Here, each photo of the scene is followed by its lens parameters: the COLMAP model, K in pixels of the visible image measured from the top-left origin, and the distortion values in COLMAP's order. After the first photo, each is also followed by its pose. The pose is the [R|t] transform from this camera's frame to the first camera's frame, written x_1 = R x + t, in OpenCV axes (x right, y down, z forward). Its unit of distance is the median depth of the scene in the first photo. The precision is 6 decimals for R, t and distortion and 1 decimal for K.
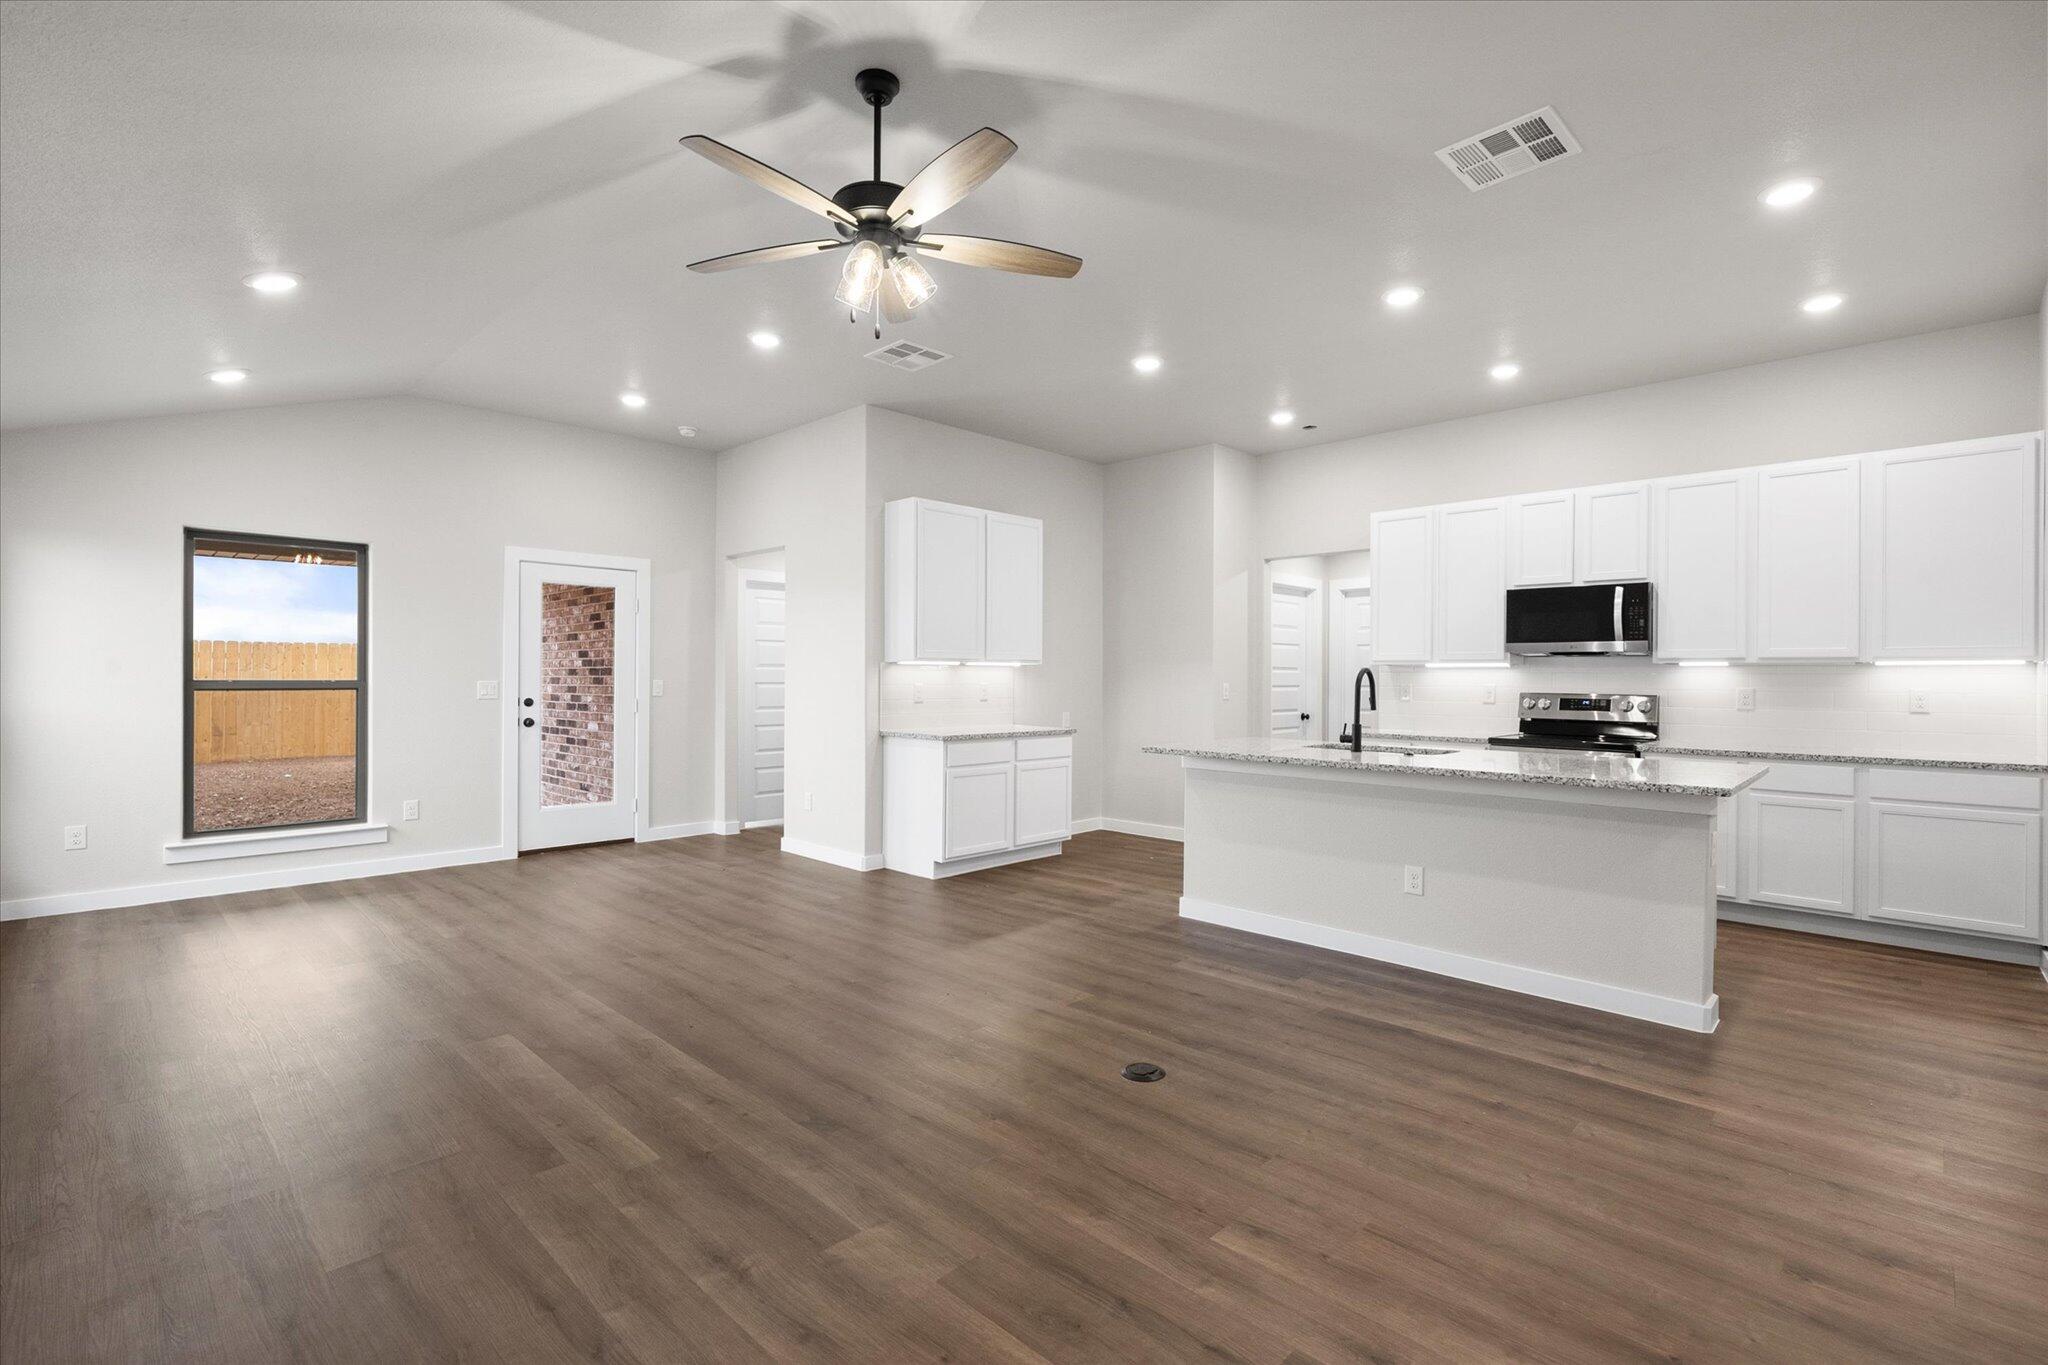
lens RADIAL K [[930.5, 0, 1024.9], [0, 930.5, 677.0], [0, 0, 1]] dist [-0.000807, 0.000277]
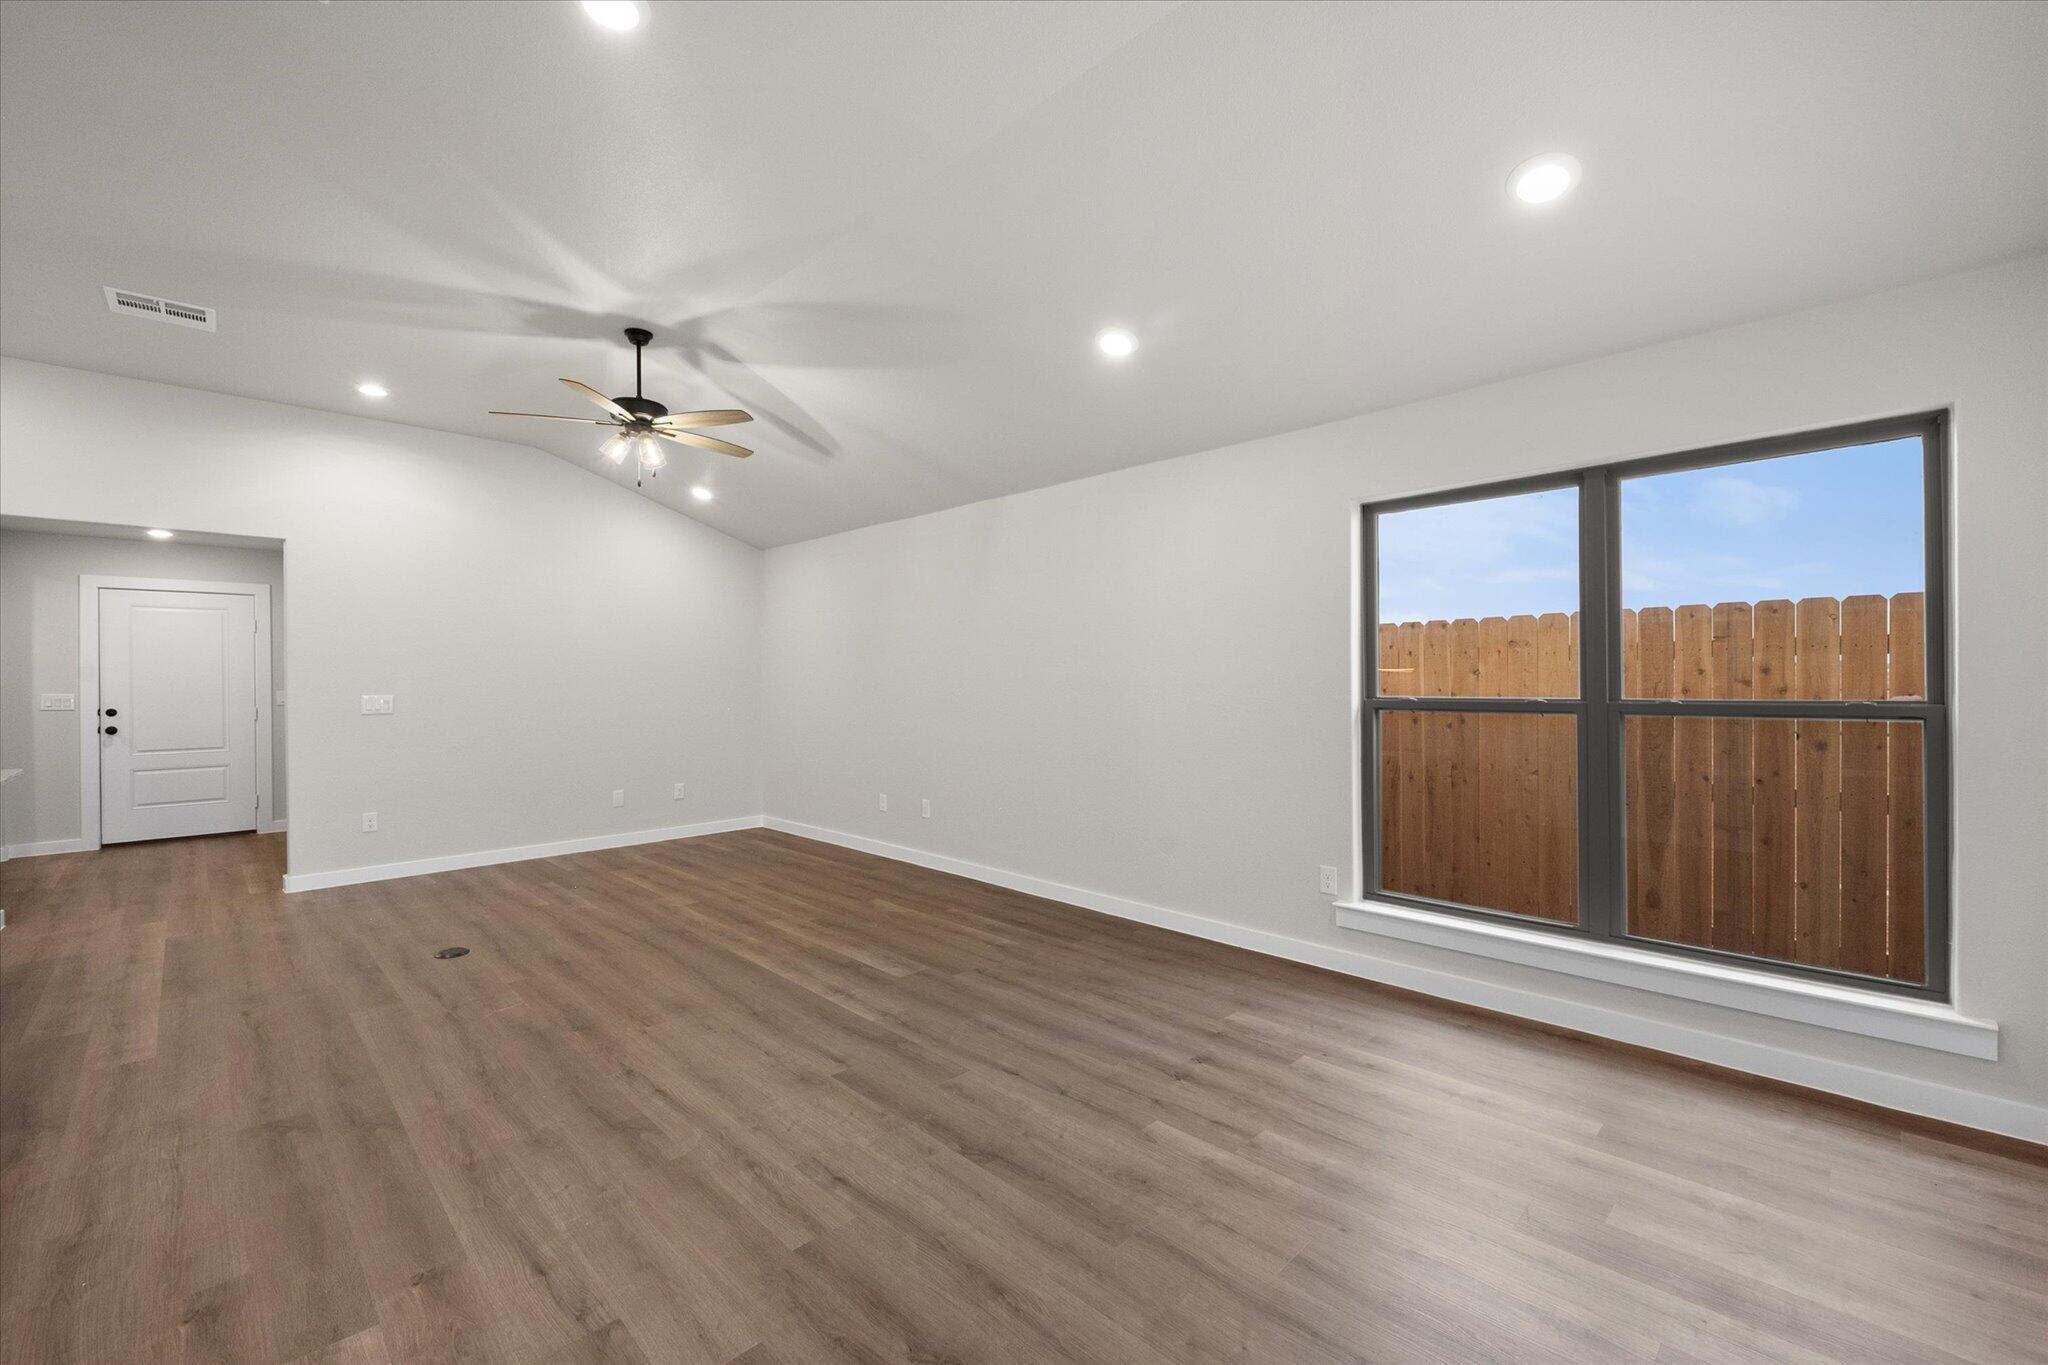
lens RADIAL K [[850.4, 0, 1024.6], [0, 850.4, 677.9], [0, 0, 1]] dist [0.000160, 0.000053]
pose [[-0.999820, 0.001855, 0.018878, -0.525990], [0.001855, 0.999998, -0.000013, -0.010845], [-0.018878, 0.000022, -0.999822, 1.504925]]
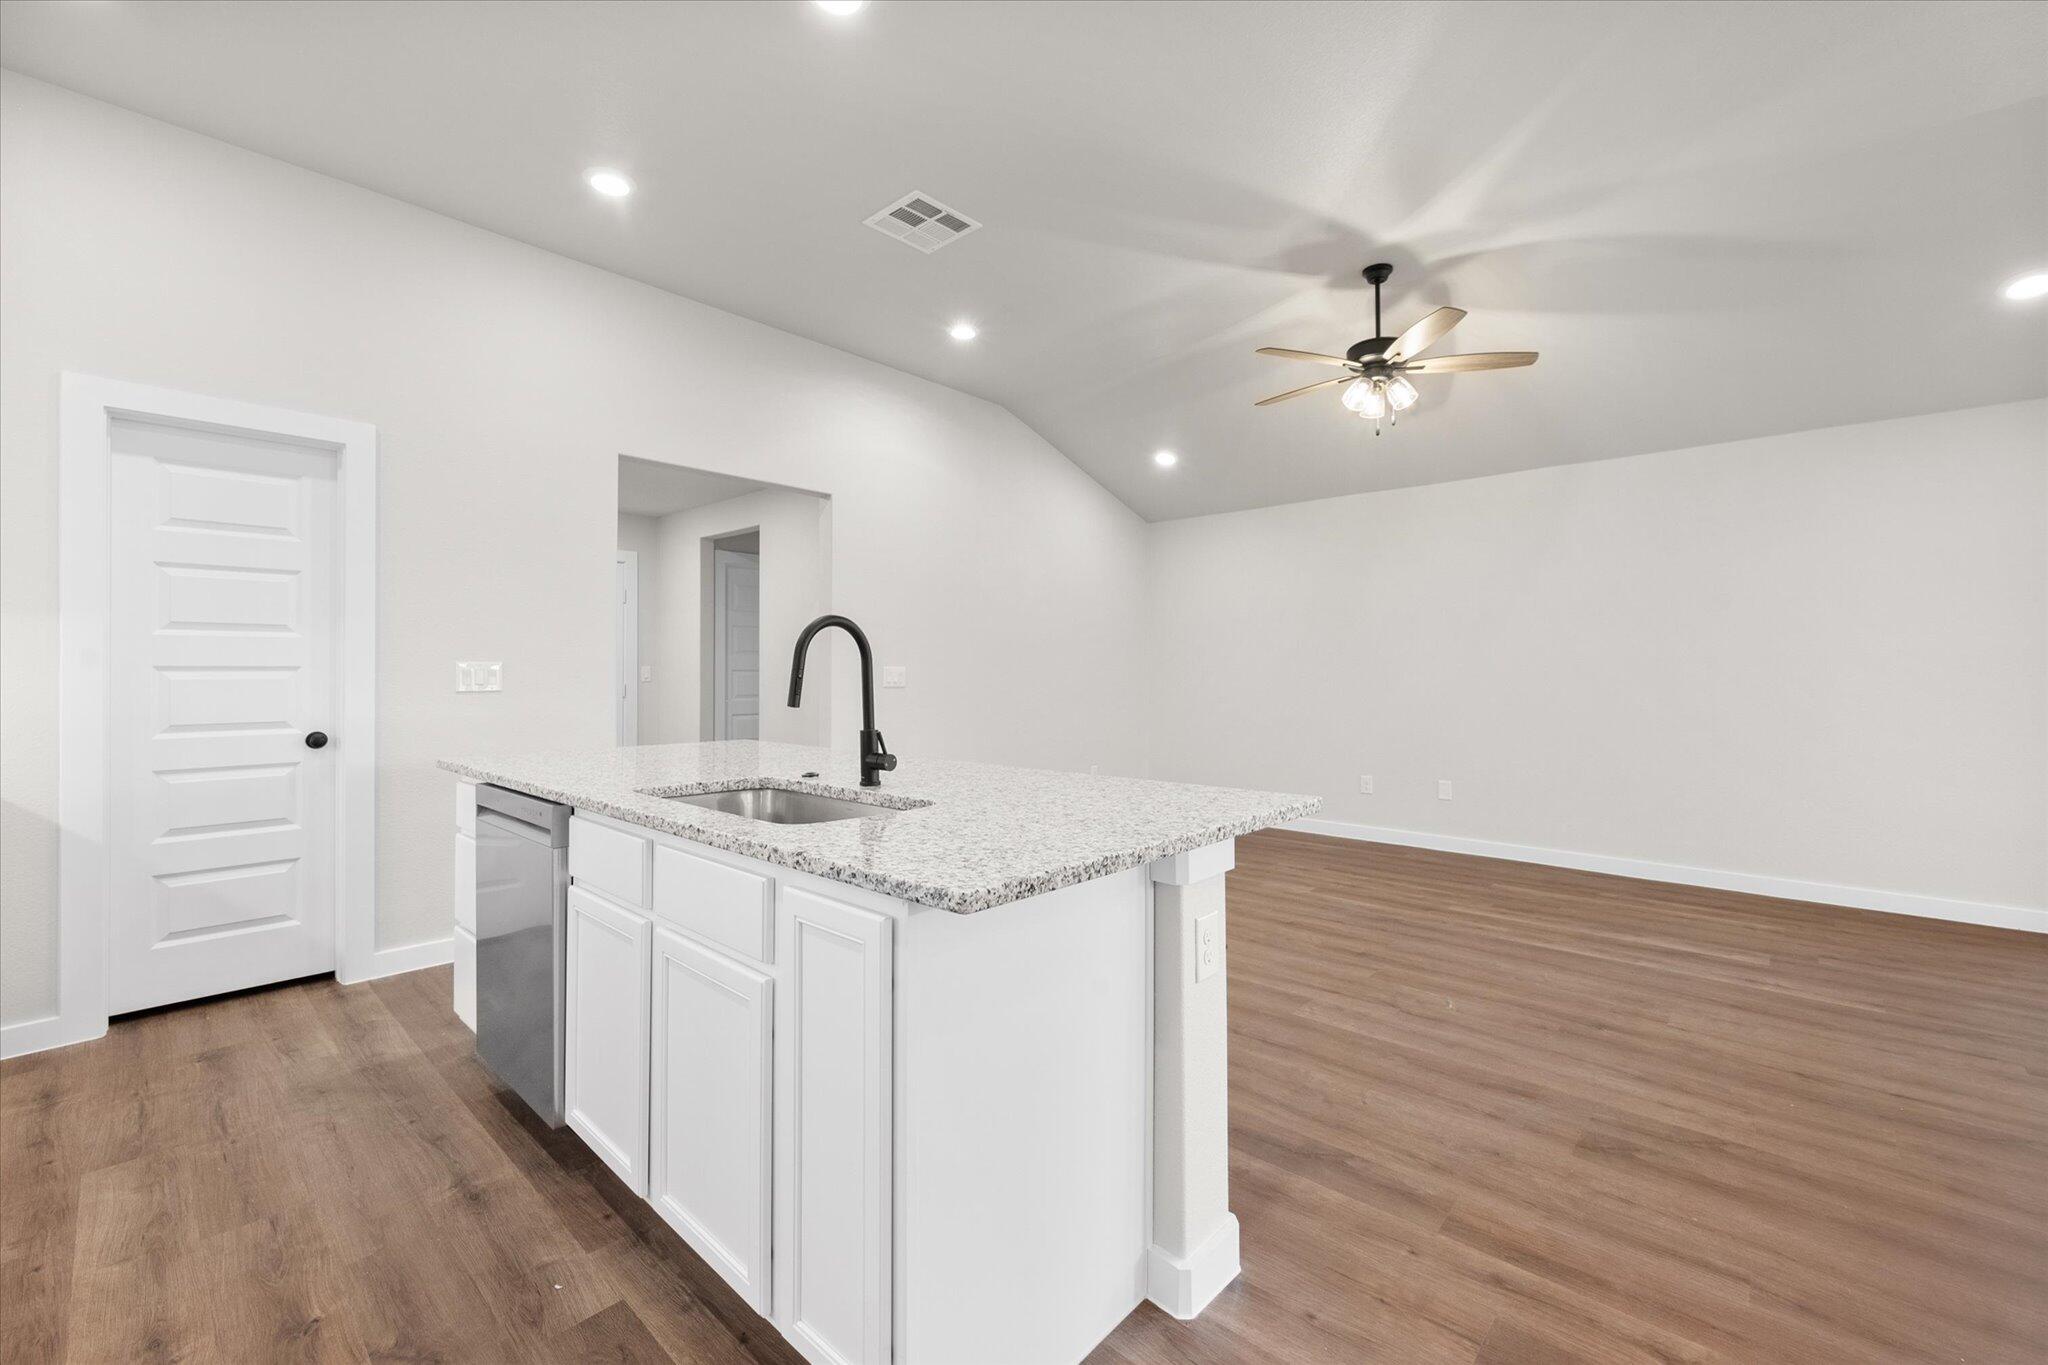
lens RADIAL K [[836.4, 0, 1021.4], [0, 836.4, 666.7], [0, 0, 1]] dist [-0.003059, -0.000307]
pose [[-0.999590, -0.004590, -0.028260, 0.280187], [-0.004390, 0.999965, -0.007136, 0.018982], [0.028292, -0.007009, -0.999575, 1.415077]]
